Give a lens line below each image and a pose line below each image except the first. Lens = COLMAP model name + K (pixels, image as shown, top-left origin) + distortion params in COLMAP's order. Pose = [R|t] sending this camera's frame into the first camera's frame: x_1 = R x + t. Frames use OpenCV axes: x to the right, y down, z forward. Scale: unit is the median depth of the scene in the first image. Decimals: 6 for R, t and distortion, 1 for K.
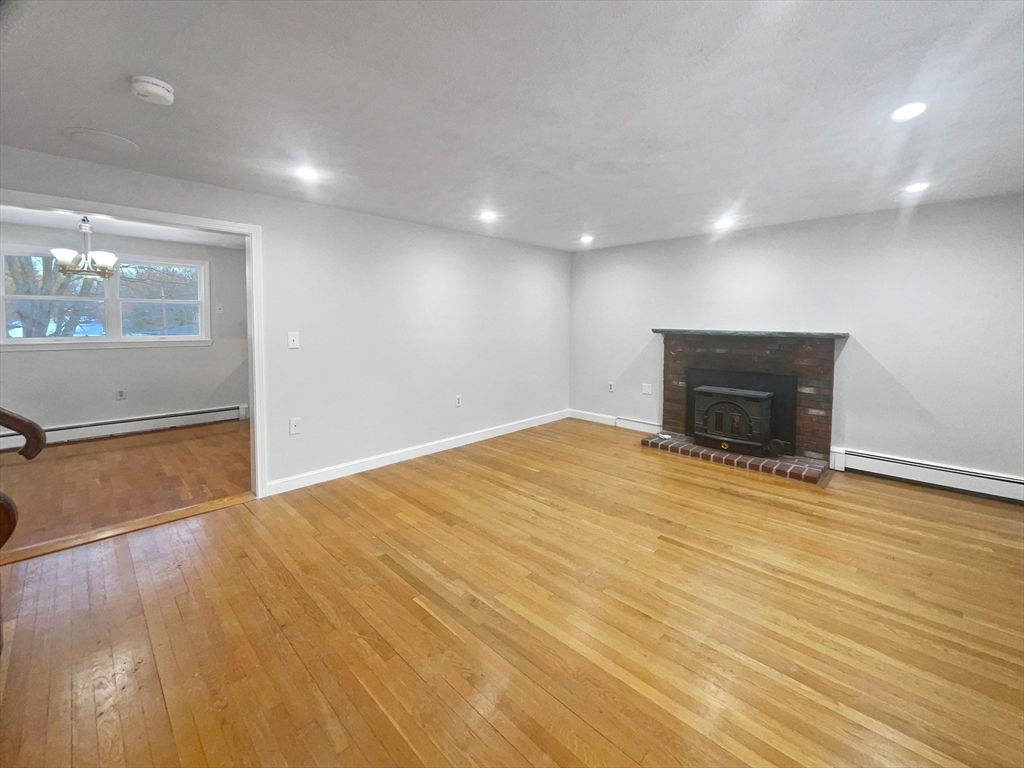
lens RADIAL K [[422.9, 0, 507.0], [0, 422.9, 385.4], [0, 0, 1]] dist [-0.014444, -0.003208]
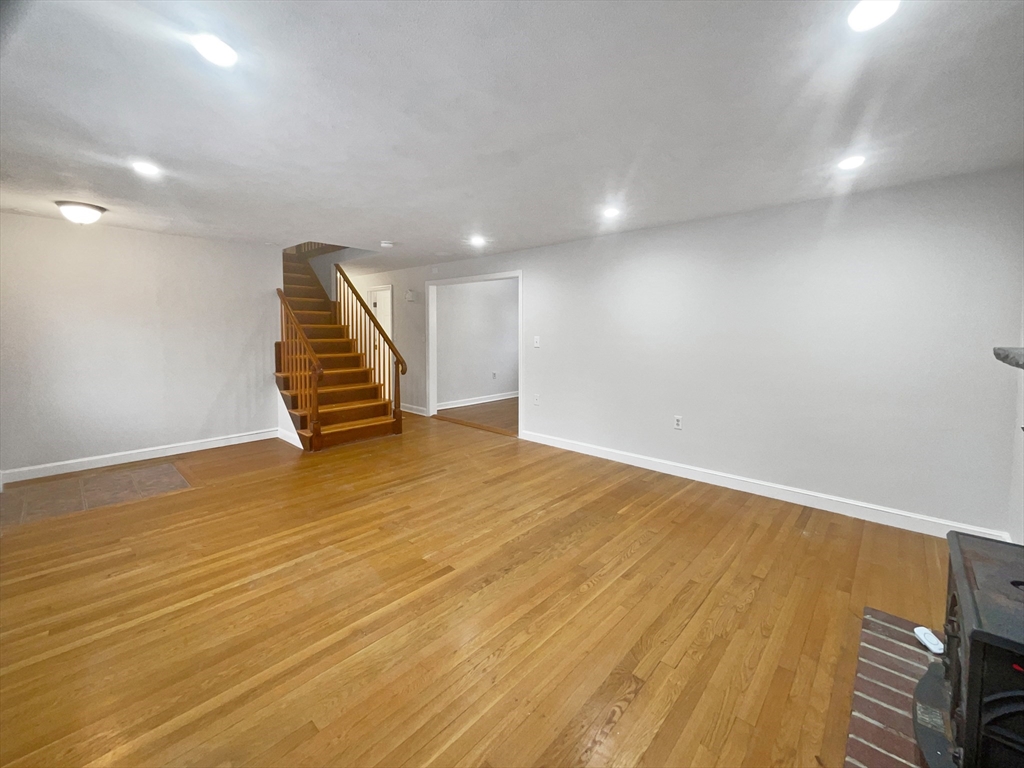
lens RADIAL K [[422.9, 0, 506.9], [0, 422.9, 382.3], [0, 0, 1]] dist [-0.014444, -0.003208]
pose [[0.031233, 0.119494, -0.992344, 1.106153], [-0.153460, 0.981629, 0.113374, -0.134237], [0.987661, 0.148744, 0.048997, 0.925604]]
